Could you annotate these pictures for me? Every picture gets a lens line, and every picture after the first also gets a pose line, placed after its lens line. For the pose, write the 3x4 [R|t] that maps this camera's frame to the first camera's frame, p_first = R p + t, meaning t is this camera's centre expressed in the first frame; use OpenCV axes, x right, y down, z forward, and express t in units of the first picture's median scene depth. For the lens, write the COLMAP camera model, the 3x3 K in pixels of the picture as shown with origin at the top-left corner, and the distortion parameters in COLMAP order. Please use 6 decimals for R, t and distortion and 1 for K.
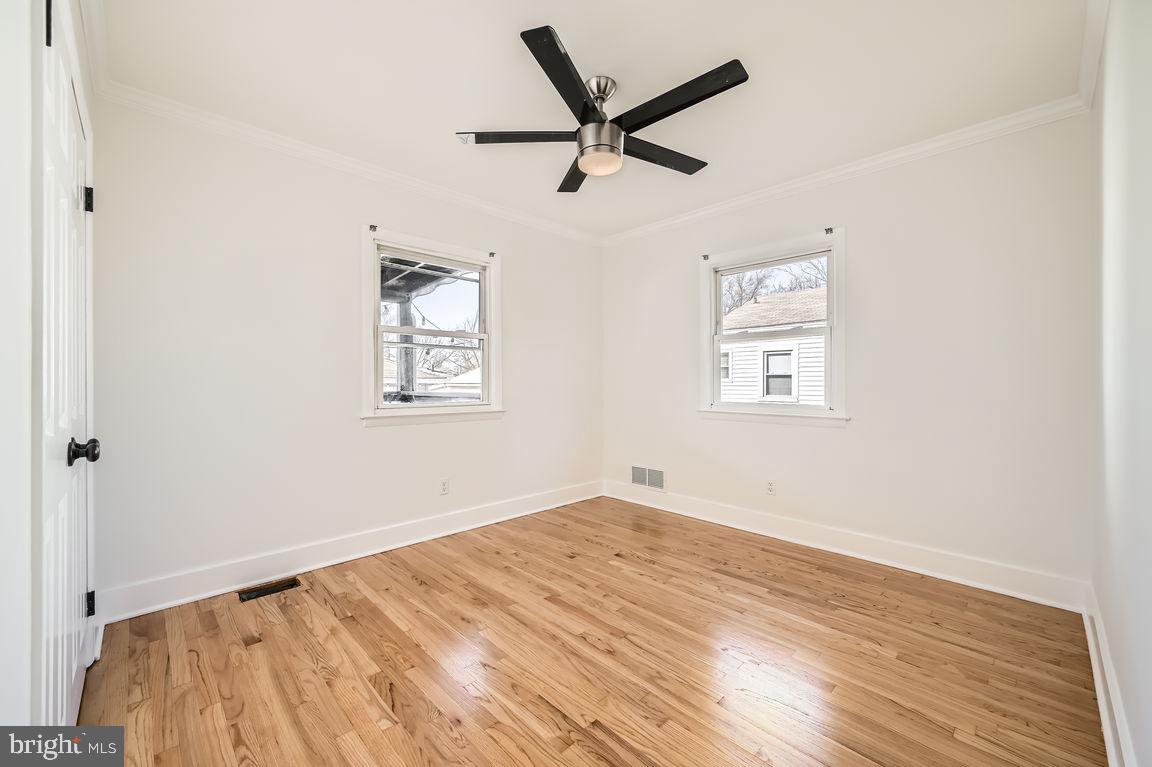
lens RADIAL K [[455.3, 0, 578.4], [0, 455.3, 380.0], [0, 0, 1]] dist [-0.001202, 0.001186]
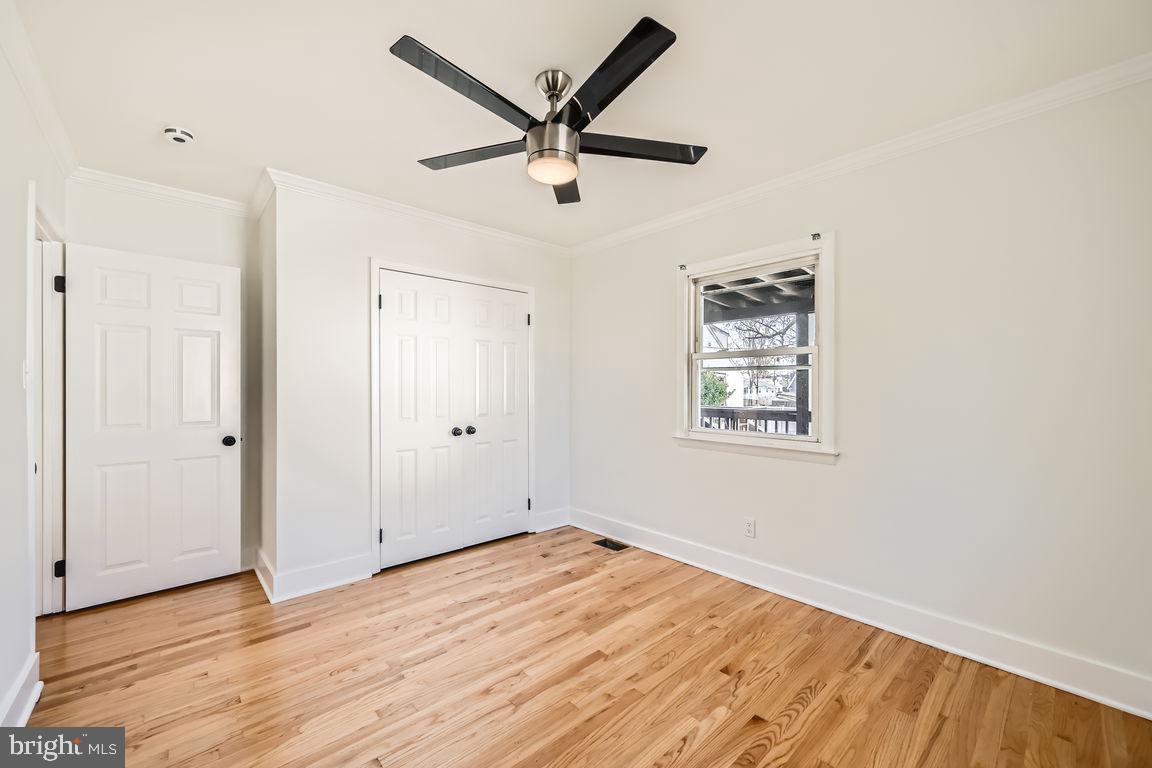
lens RADIAL K [[455.3, 0, 570.2], [0, 455.3, 387.5], [0, 0, 1]] dist [-0.001202, 0.001186]
pose [[-0.039052, -0.002706, -0.999233, 0.796637], [0.001833, 0.999994, -0.002780, -0.046437], [0.999235, -0.001940, -0.039047, 0.918896]]
